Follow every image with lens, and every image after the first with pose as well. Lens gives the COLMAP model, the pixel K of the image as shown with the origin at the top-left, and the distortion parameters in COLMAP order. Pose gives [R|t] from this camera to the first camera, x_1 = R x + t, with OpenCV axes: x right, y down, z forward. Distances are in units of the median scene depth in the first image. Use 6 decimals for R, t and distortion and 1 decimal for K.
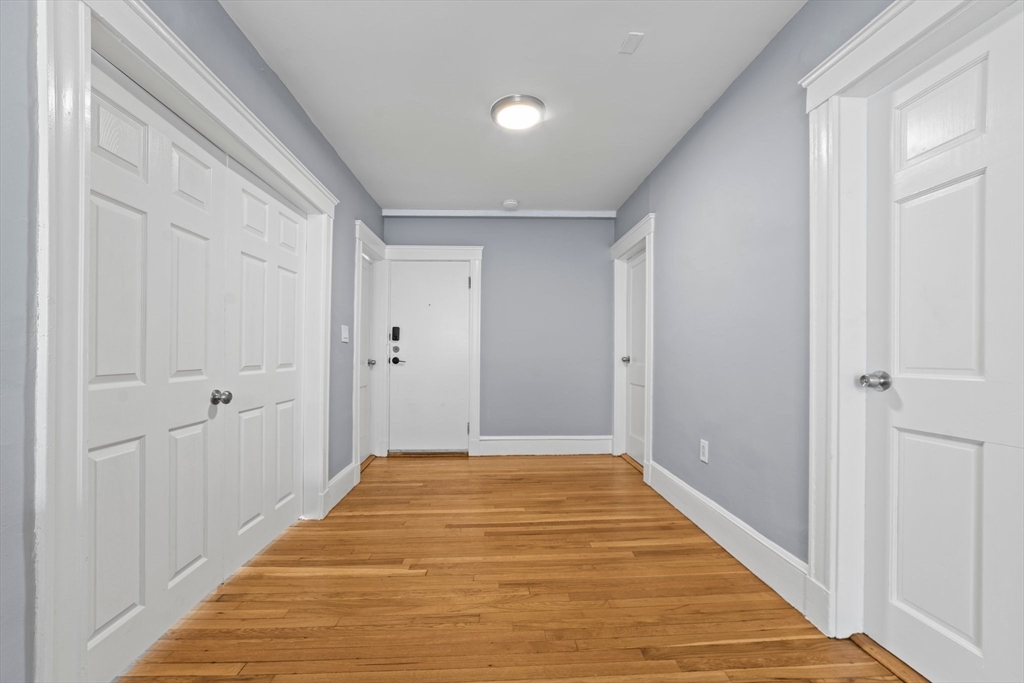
lens RADIAL K [[393.4, 0, 512.0], [0, 393.4, 349.7], [0, 0, 1]] dist [-0.000448, 0.000008]
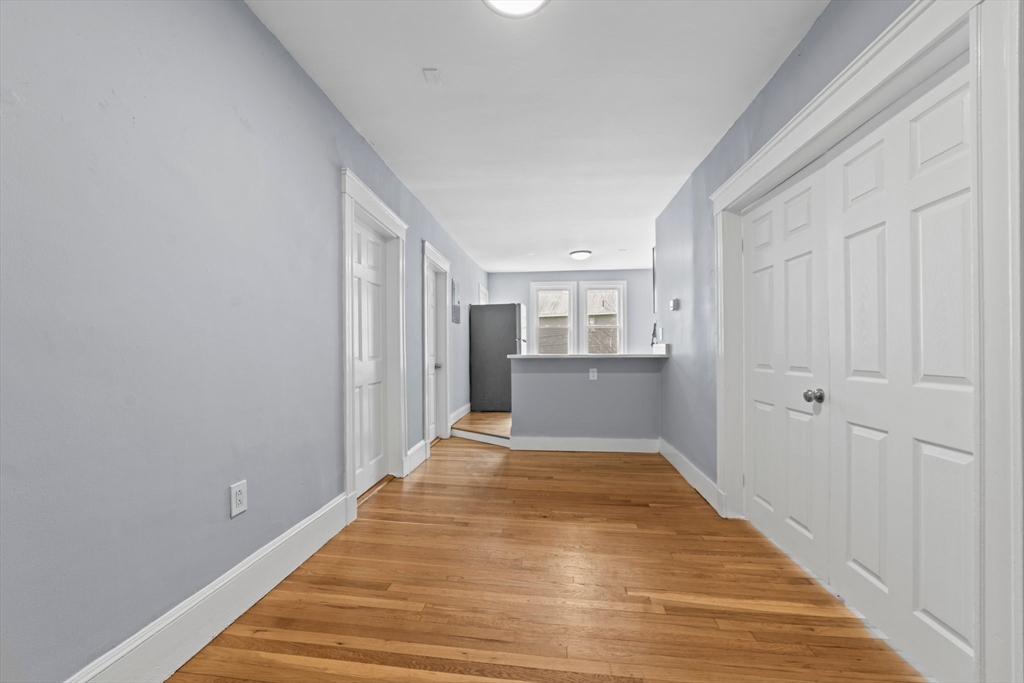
lens RADIAL K [[393.4, 0, 509.8], [0, 393.4, 348.1], [0, 0, 1]] dist [-0.000448, 0.000008]
pose [[-0.986557, -0.002798, 0.163395, -0.101988], [-0.004530, 0.999937, -0.010230, 0.007638], [-0.163356, -0.010832, -0.986508, 2.048493]]
